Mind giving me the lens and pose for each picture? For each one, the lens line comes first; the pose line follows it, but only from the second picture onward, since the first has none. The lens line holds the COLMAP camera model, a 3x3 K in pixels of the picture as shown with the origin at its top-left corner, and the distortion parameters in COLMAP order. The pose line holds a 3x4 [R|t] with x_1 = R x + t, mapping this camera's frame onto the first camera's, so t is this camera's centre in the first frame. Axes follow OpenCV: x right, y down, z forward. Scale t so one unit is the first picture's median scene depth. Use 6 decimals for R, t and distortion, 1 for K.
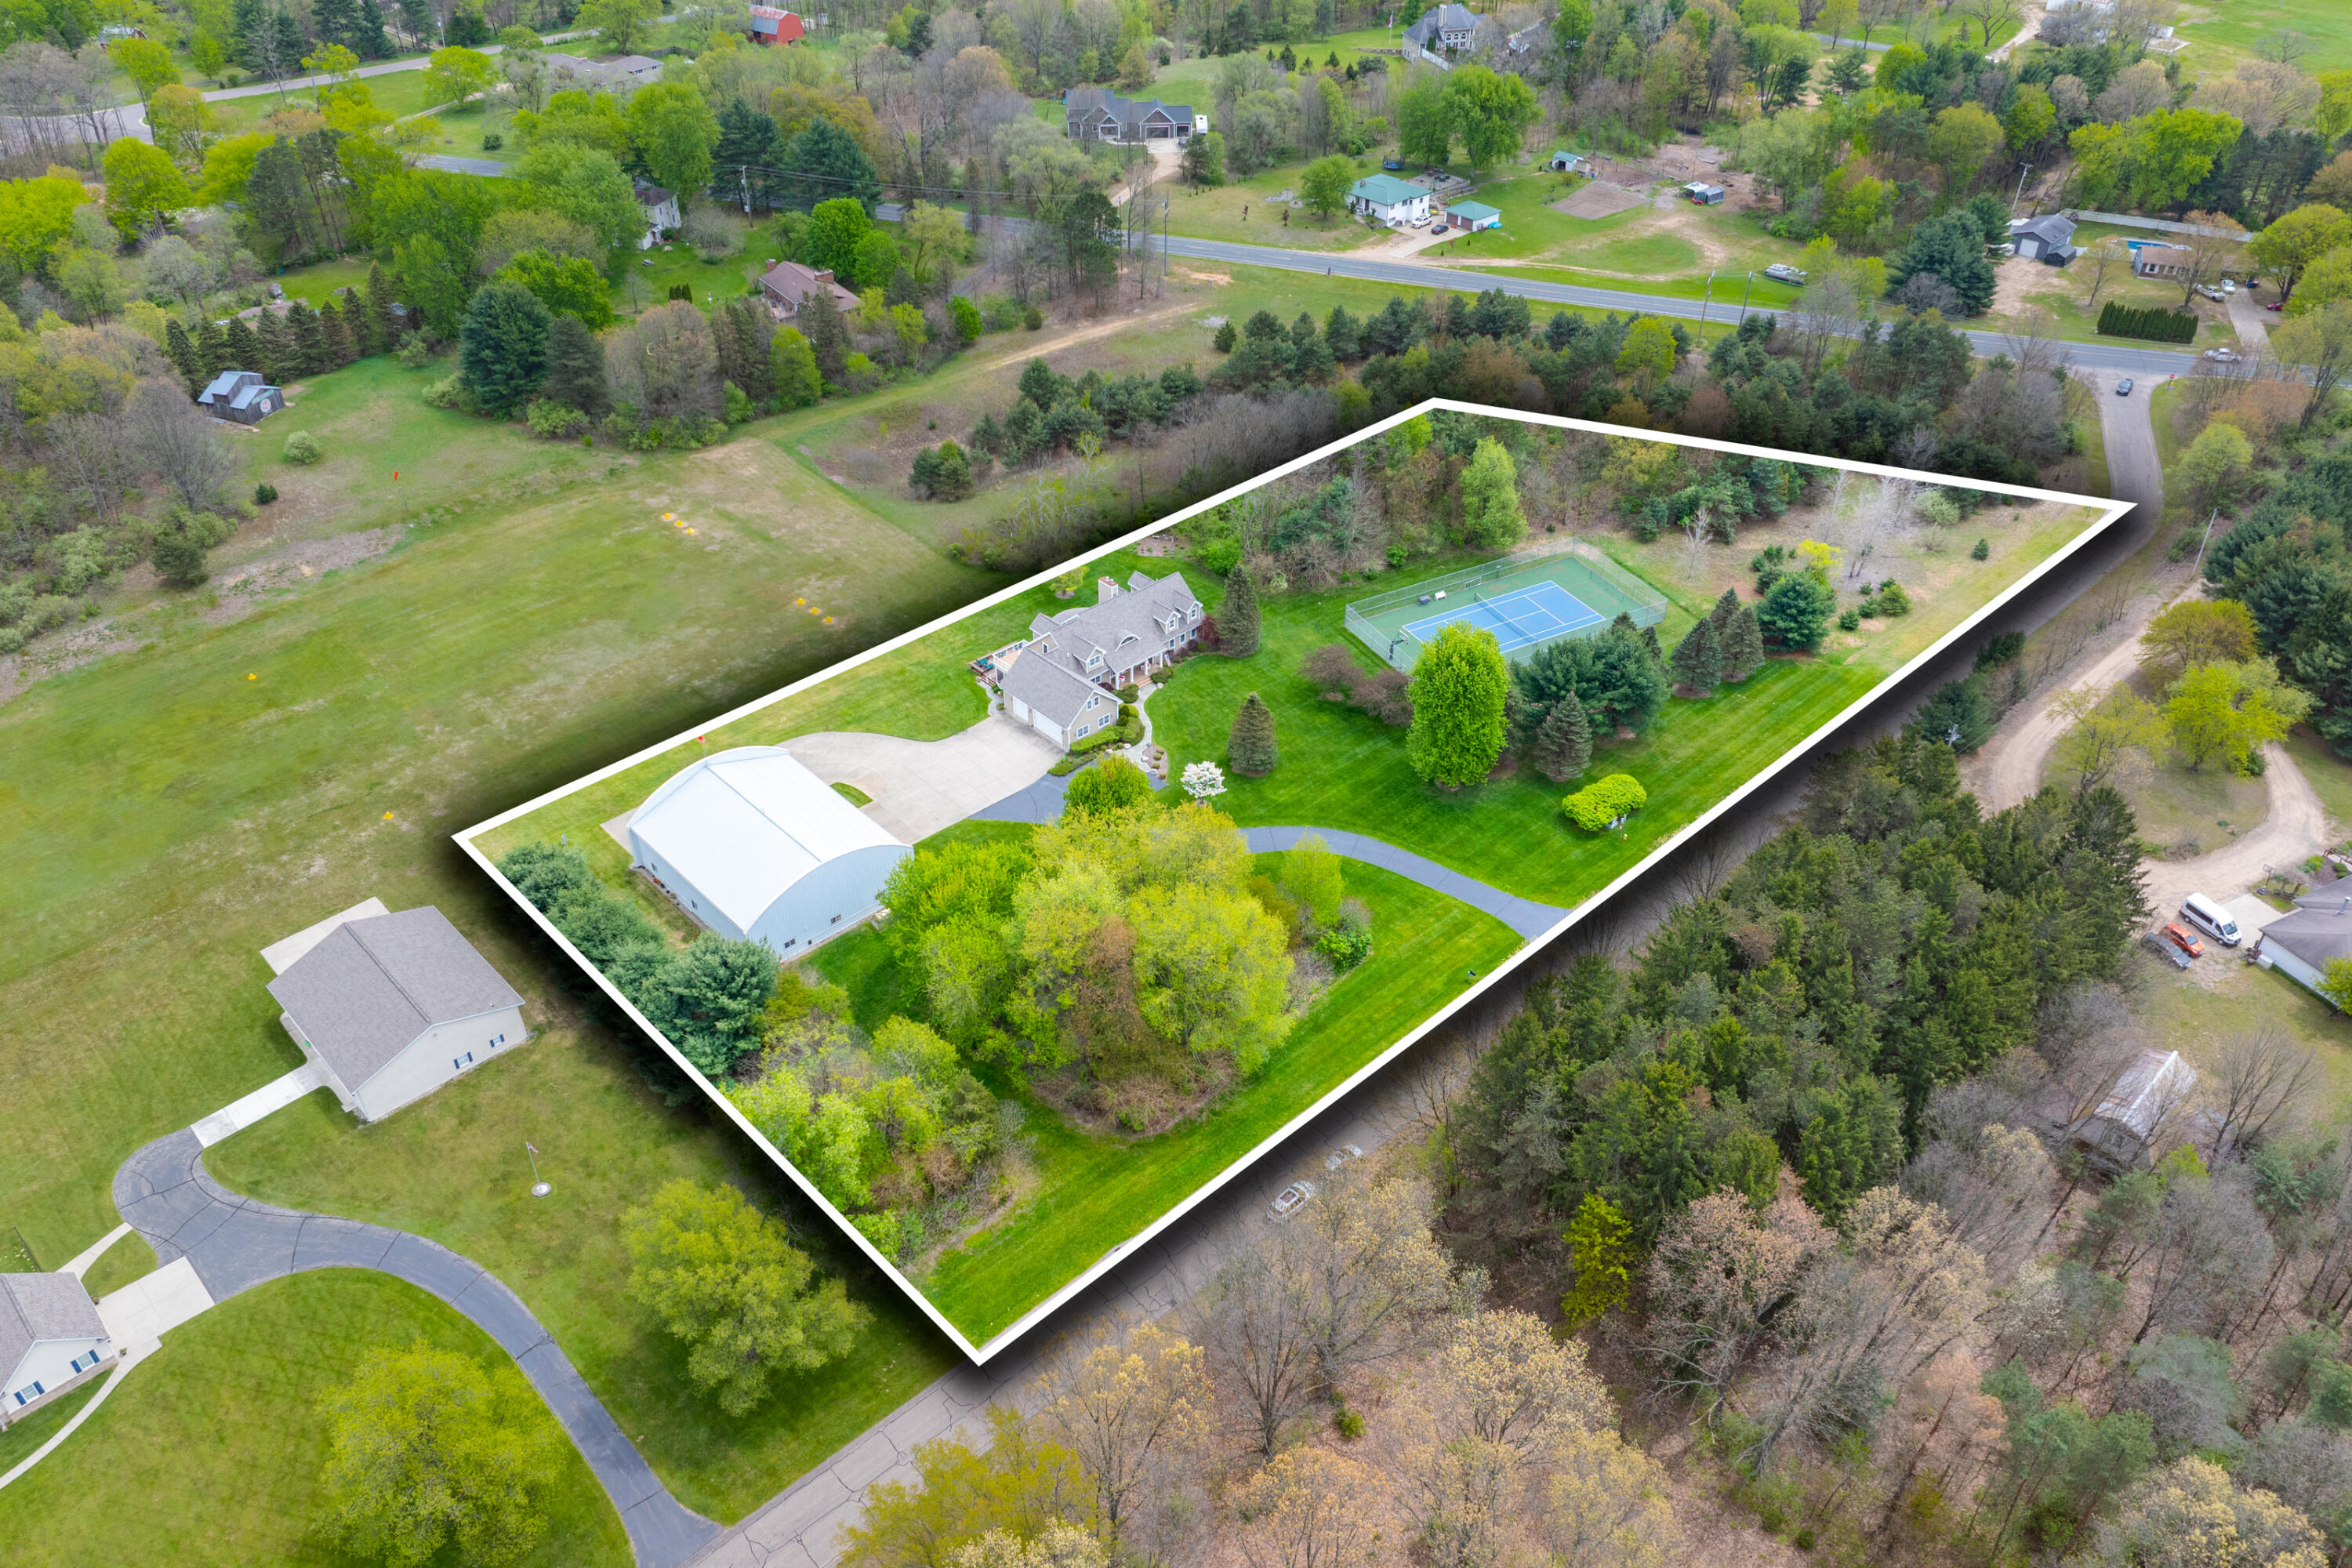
lens RADIAL K [[1766.6, 0, 1119.4], [0, 1766.6, 753.9], [0, 0, 1]] dist [-0.002023, -0.086314]
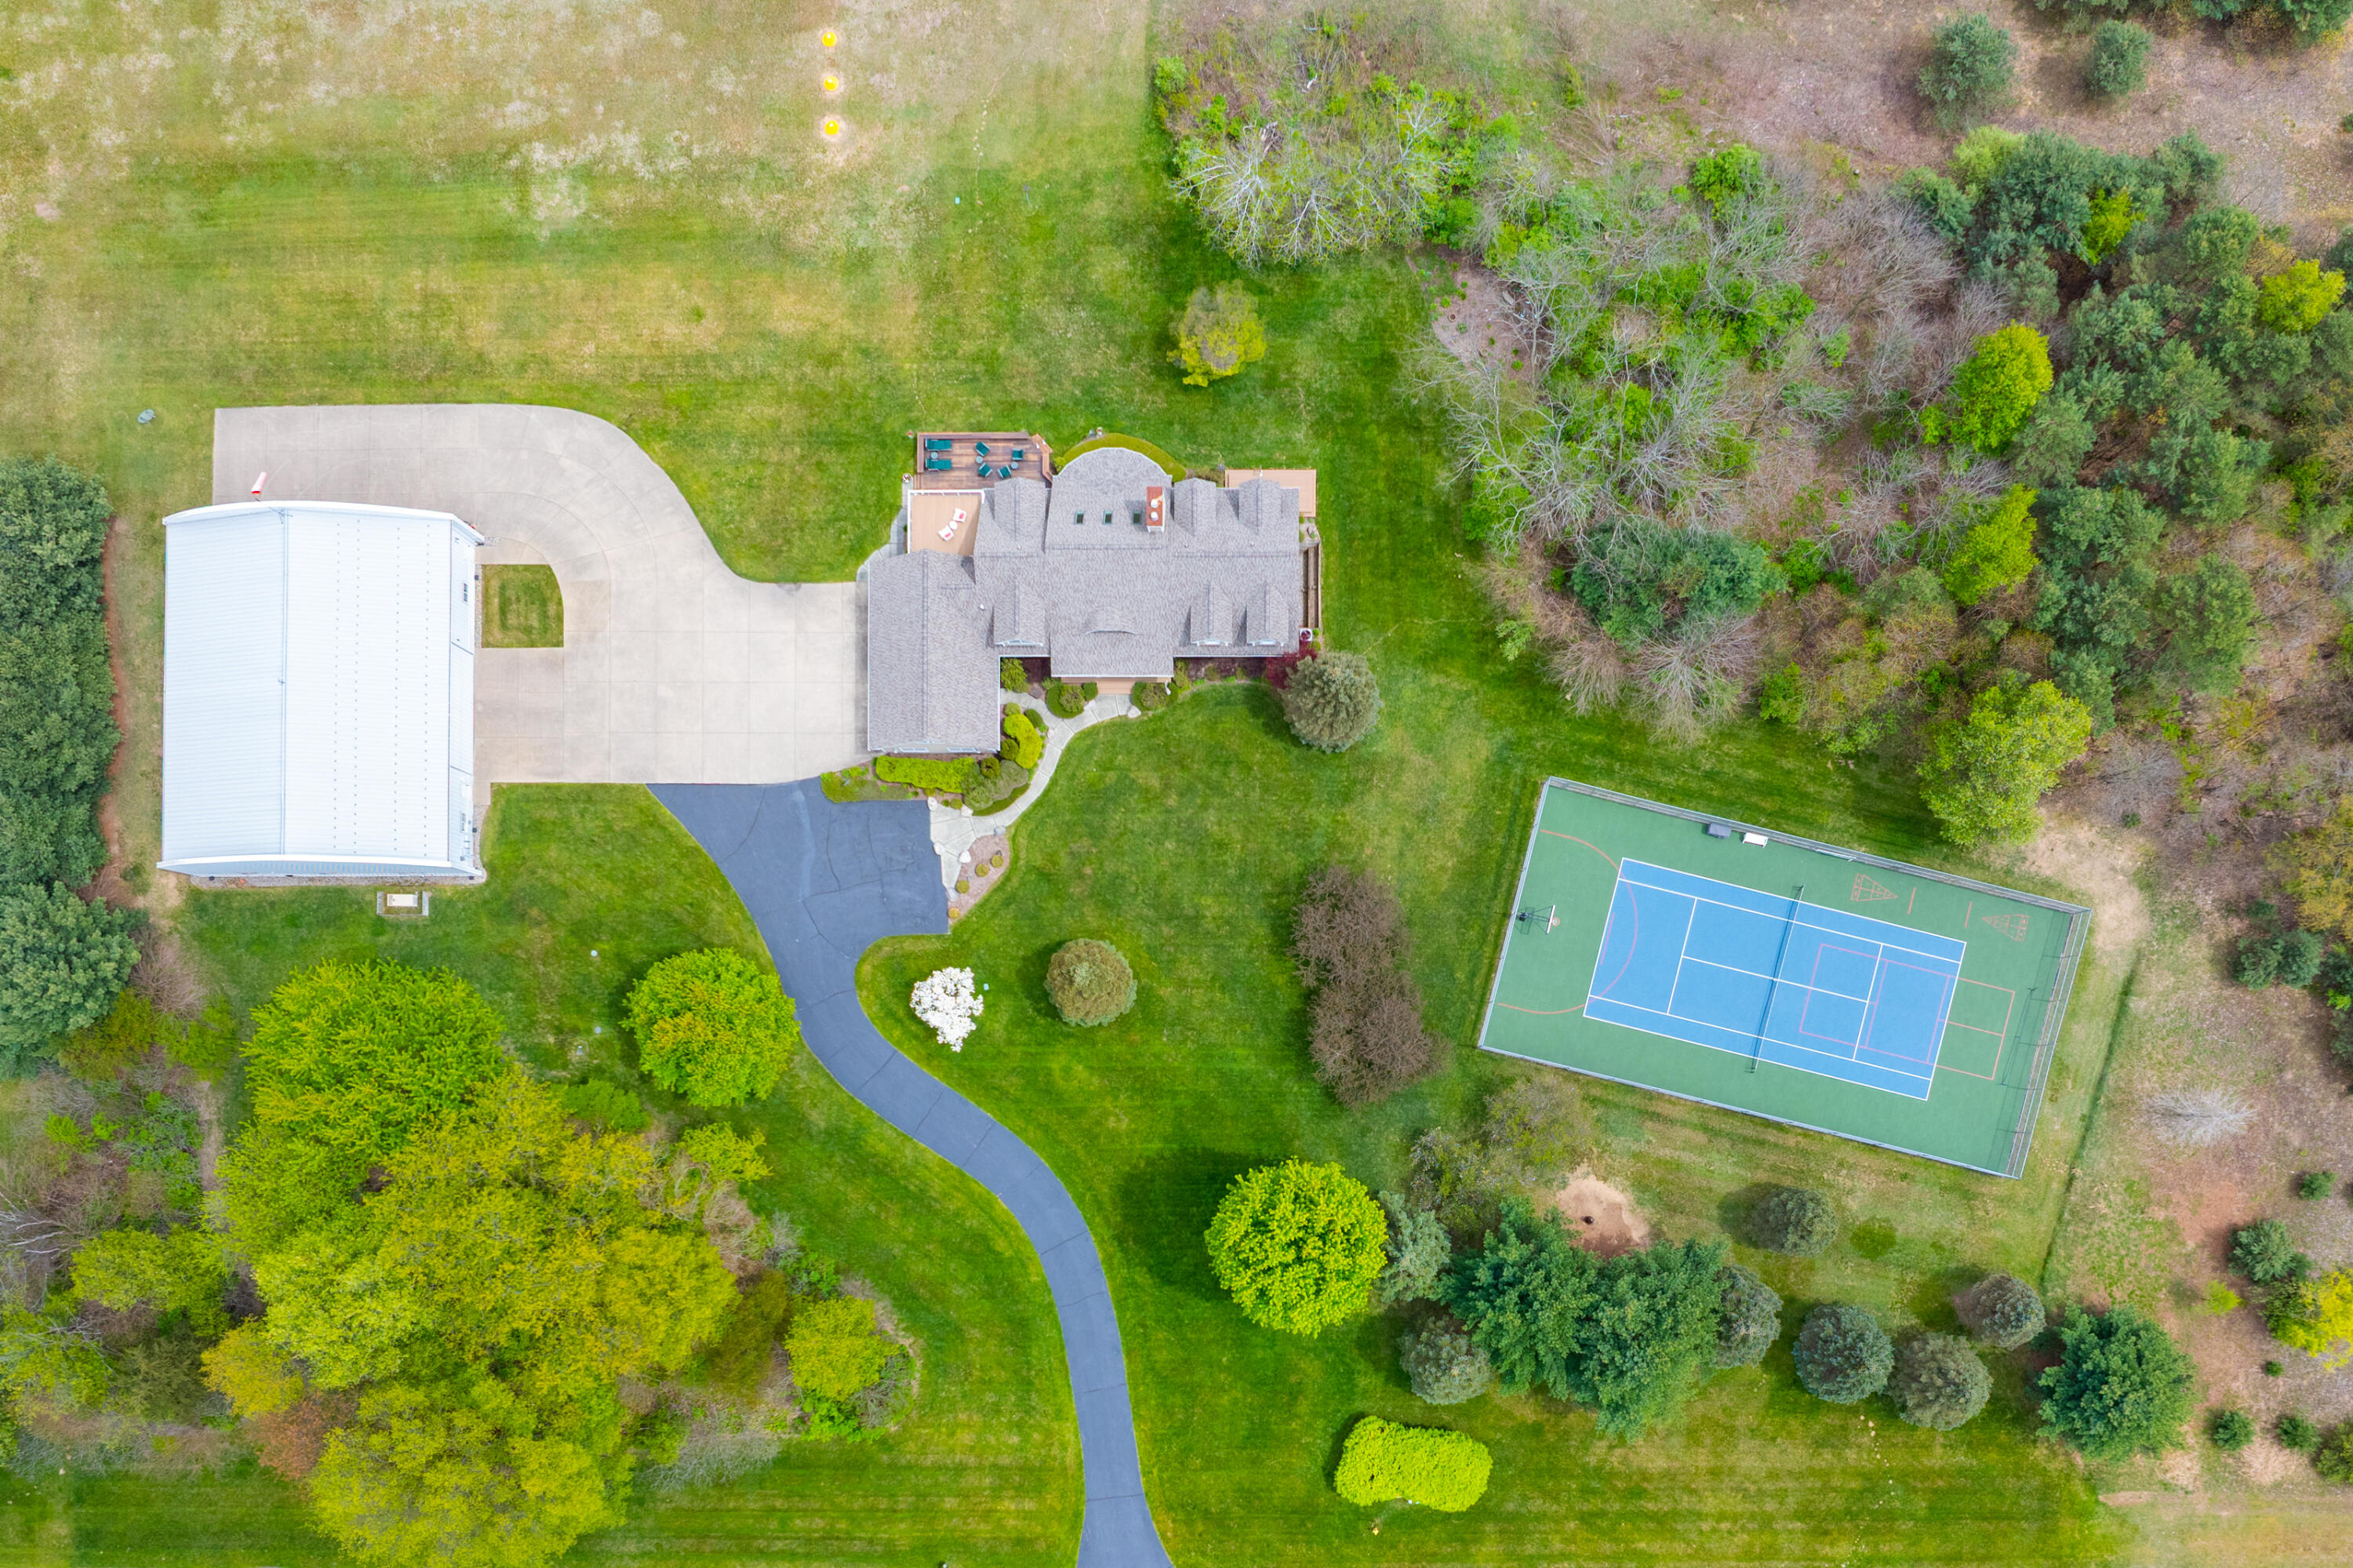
lens RADIAL K [[1657.3, 0, 1176.5], [0, 1657.3, 784.0], [0, 0, 1]] dist [-0.030785, -0.006221]
pose [[0.745607, 0.666294, -0.011110, 0.046750], [-0.378911, 0.437612, 0.815427, -0.399437], [0.548176, -0.603778, 0.578753, 0.598932]]
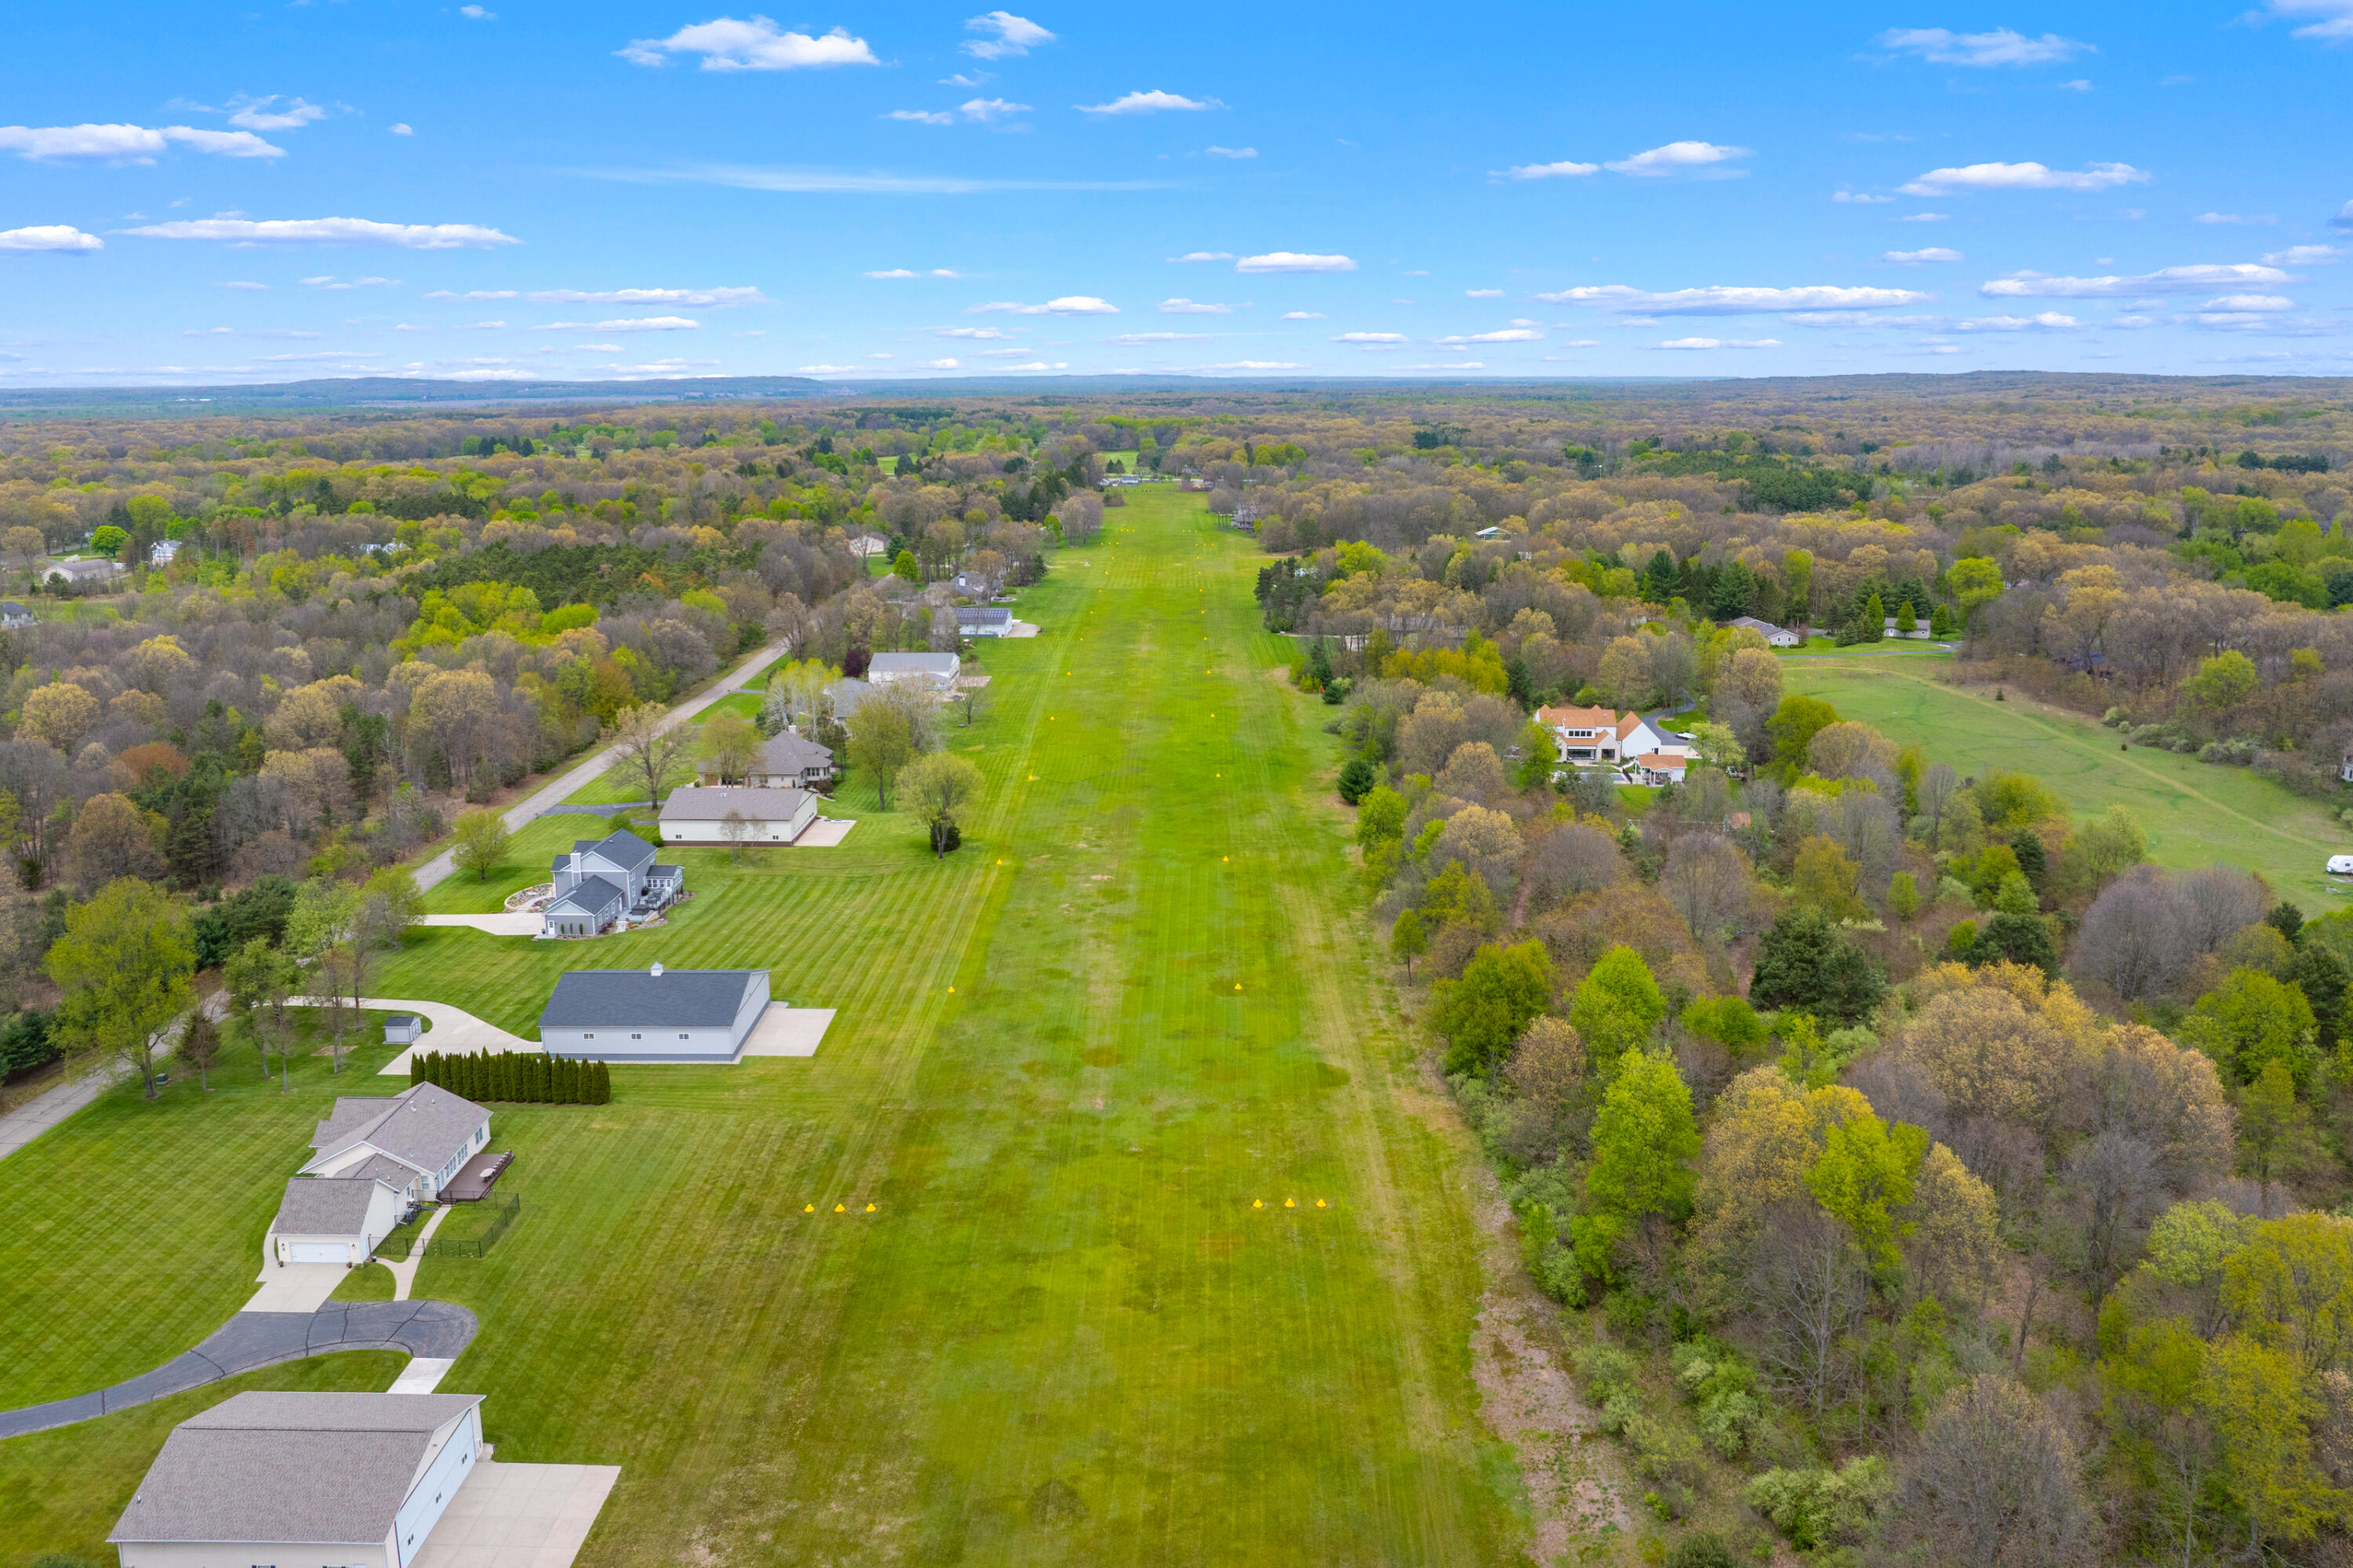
lens RADIAL K [[1657.3, 0, 1176.5], [0, 1657.3, 784.0], [0, 0, 1]] dist [-0.030785, -0.006221]
pose [[-0.683947, 0.188012, -0.704889, -0.147506], [-0.417085, 0.691964, 0.589259, -0.435012], [0.598545, 0.697020, -0.394850, 0.869334]]
